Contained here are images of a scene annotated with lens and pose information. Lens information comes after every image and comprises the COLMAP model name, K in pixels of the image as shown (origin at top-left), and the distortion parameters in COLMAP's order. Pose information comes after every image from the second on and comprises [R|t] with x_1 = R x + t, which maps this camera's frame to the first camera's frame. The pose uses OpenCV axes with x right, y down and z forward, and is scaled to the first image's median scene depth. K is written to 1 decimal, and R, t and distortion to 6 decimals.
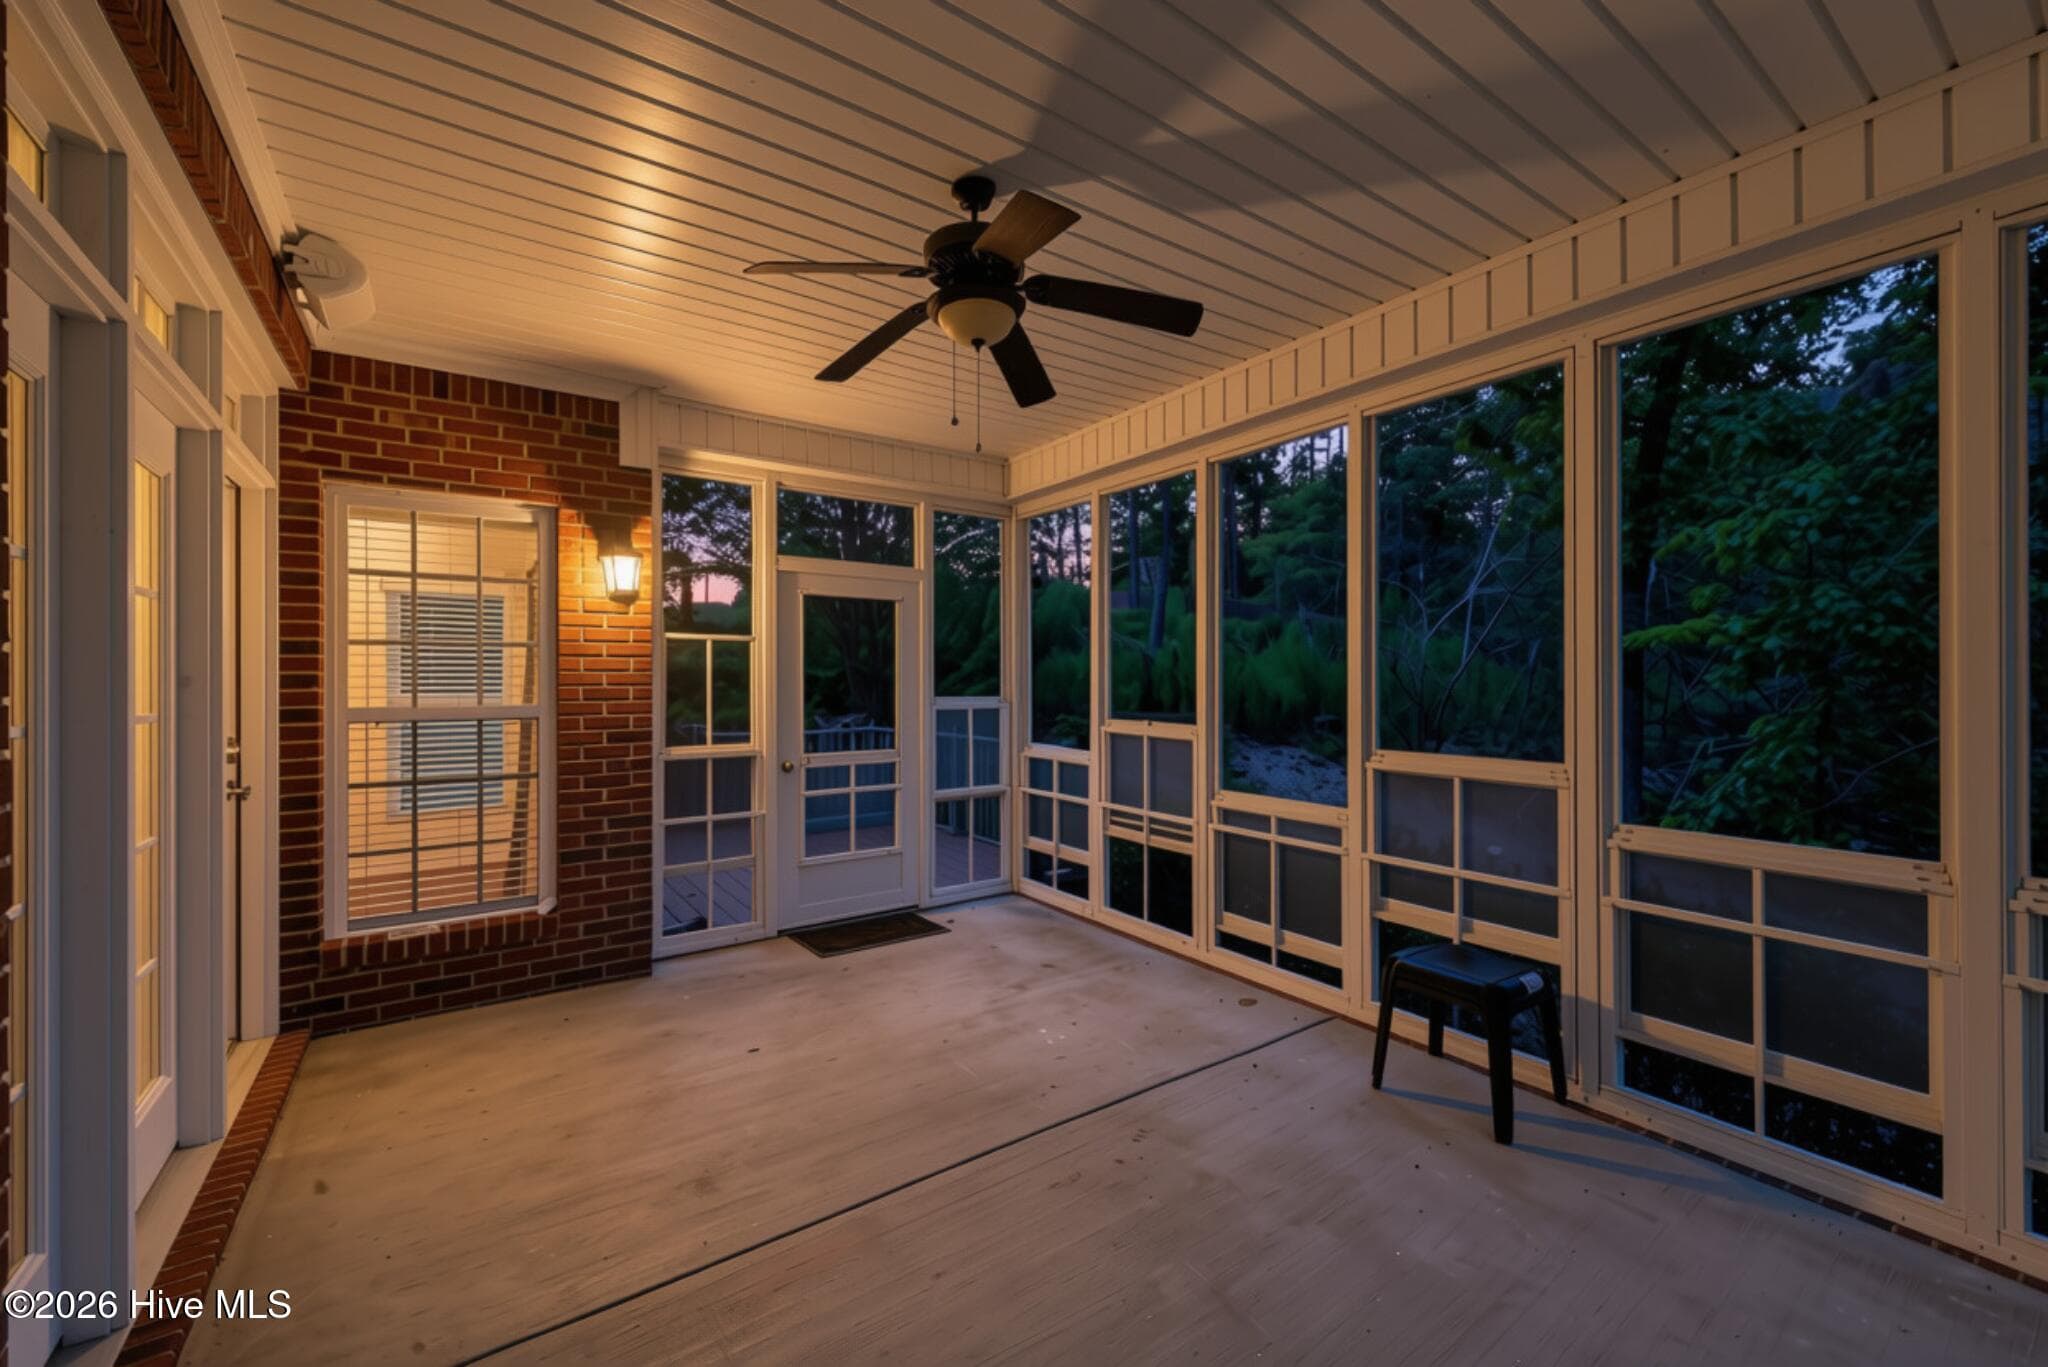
lens RADIAL K [[811.4, 0, 1021.9], [0, 811.4, 683.9], [0, 0, 1]] dist [0.027193, -0.001119]
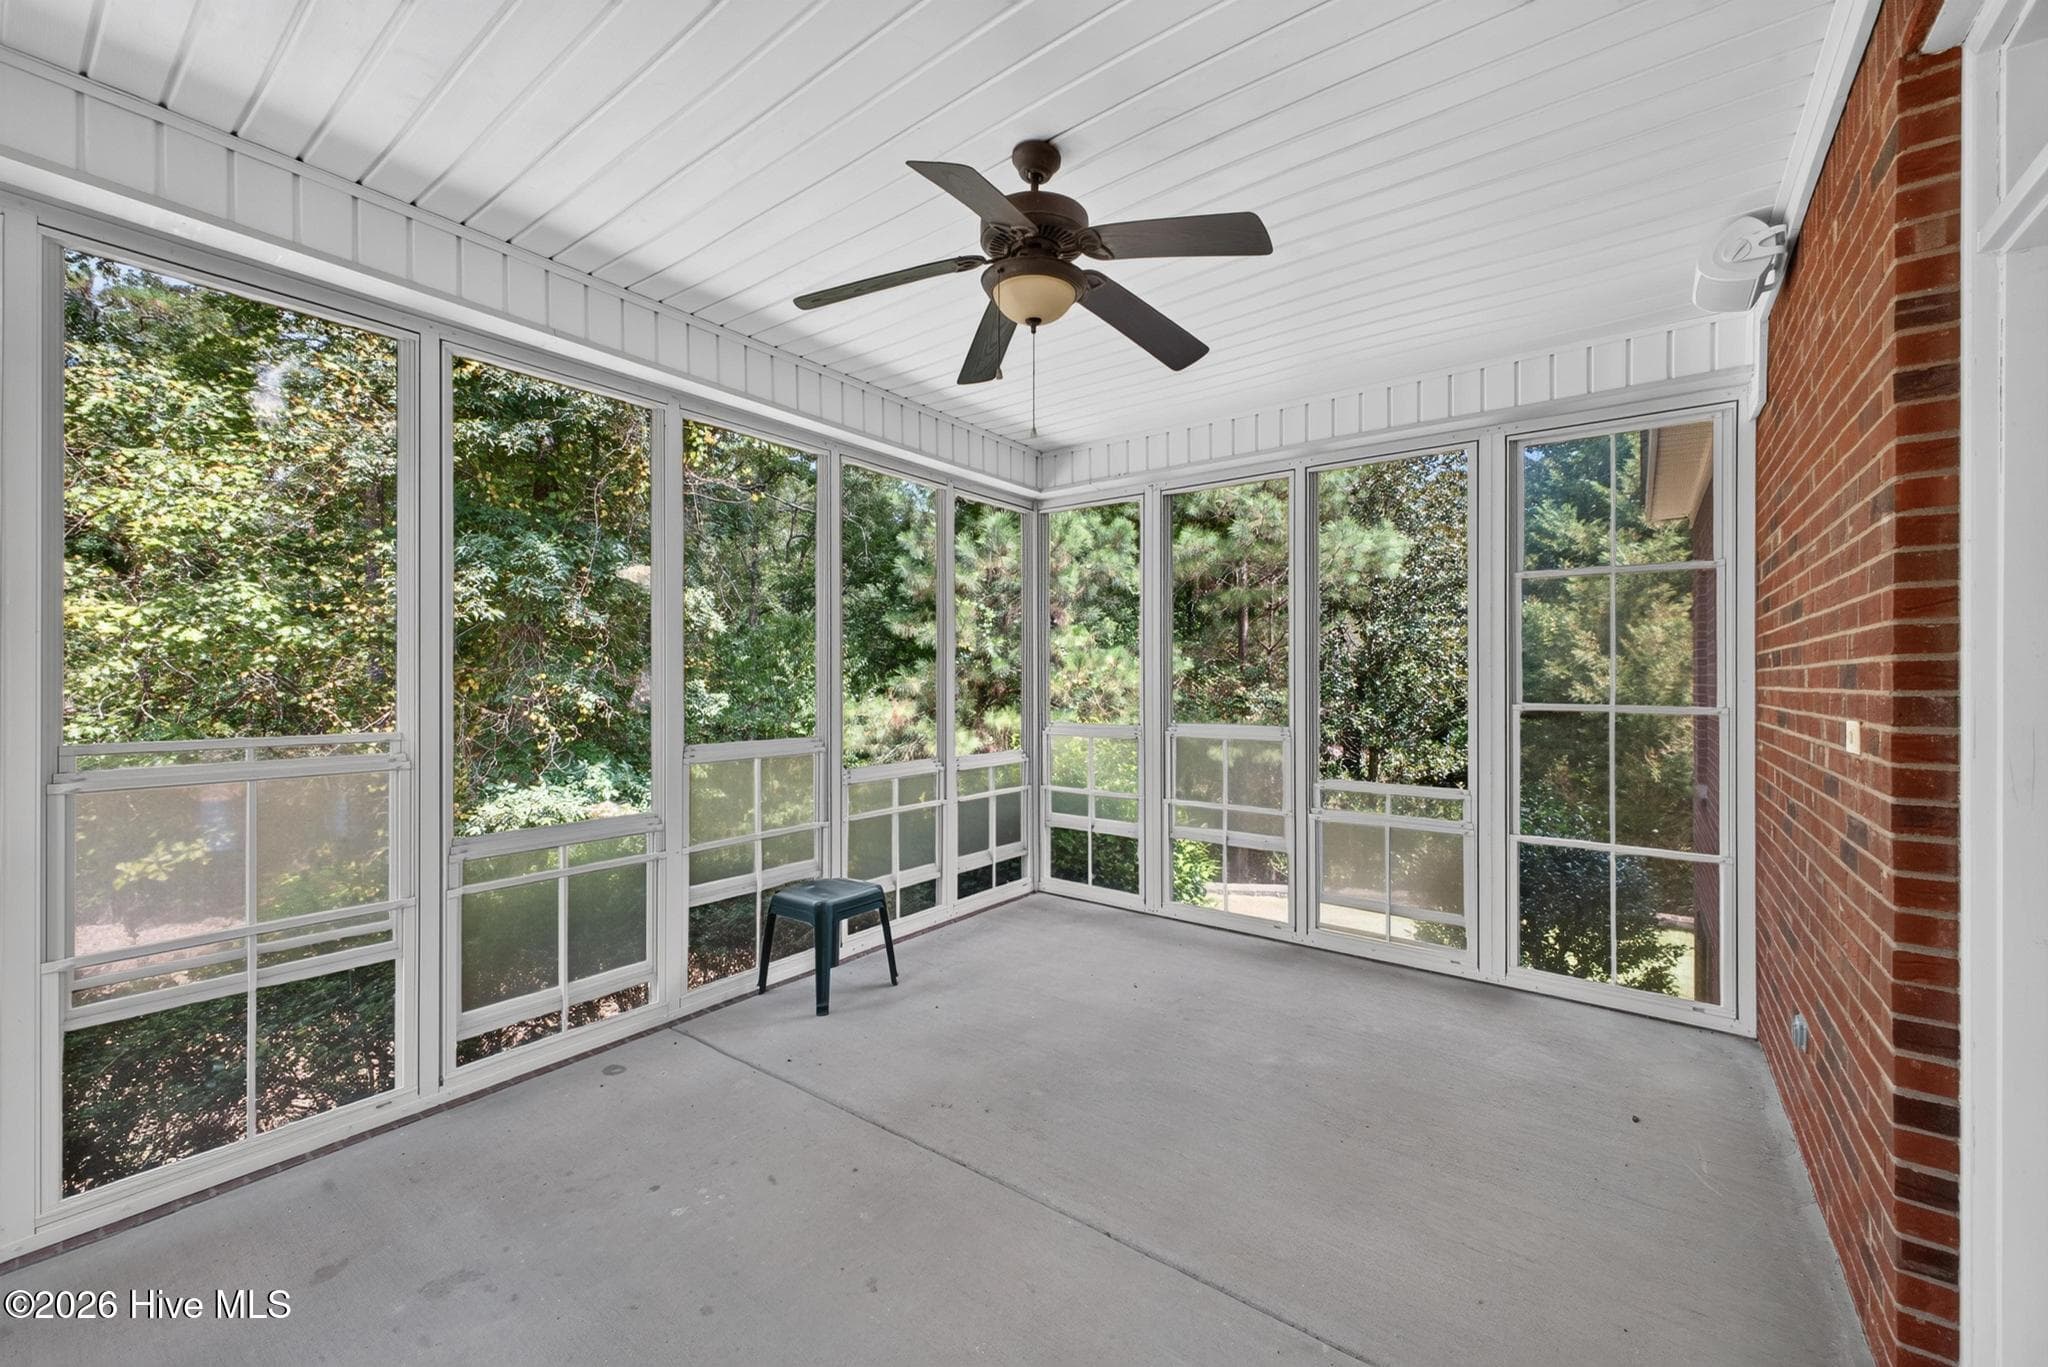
lens RADIAL K [[811.4, 0, 1024.2], [0, 811.4, 677.7], [0, 0, 1]] dist [0.027193, -0.001119]
pose [[-0.311862, -0.004107, 0.950118, -0.620848], [-0.006865, 0.999974, 0.002069, -0.010533], [-0.950103, -0.005877, -0.311882, 0.840231]]
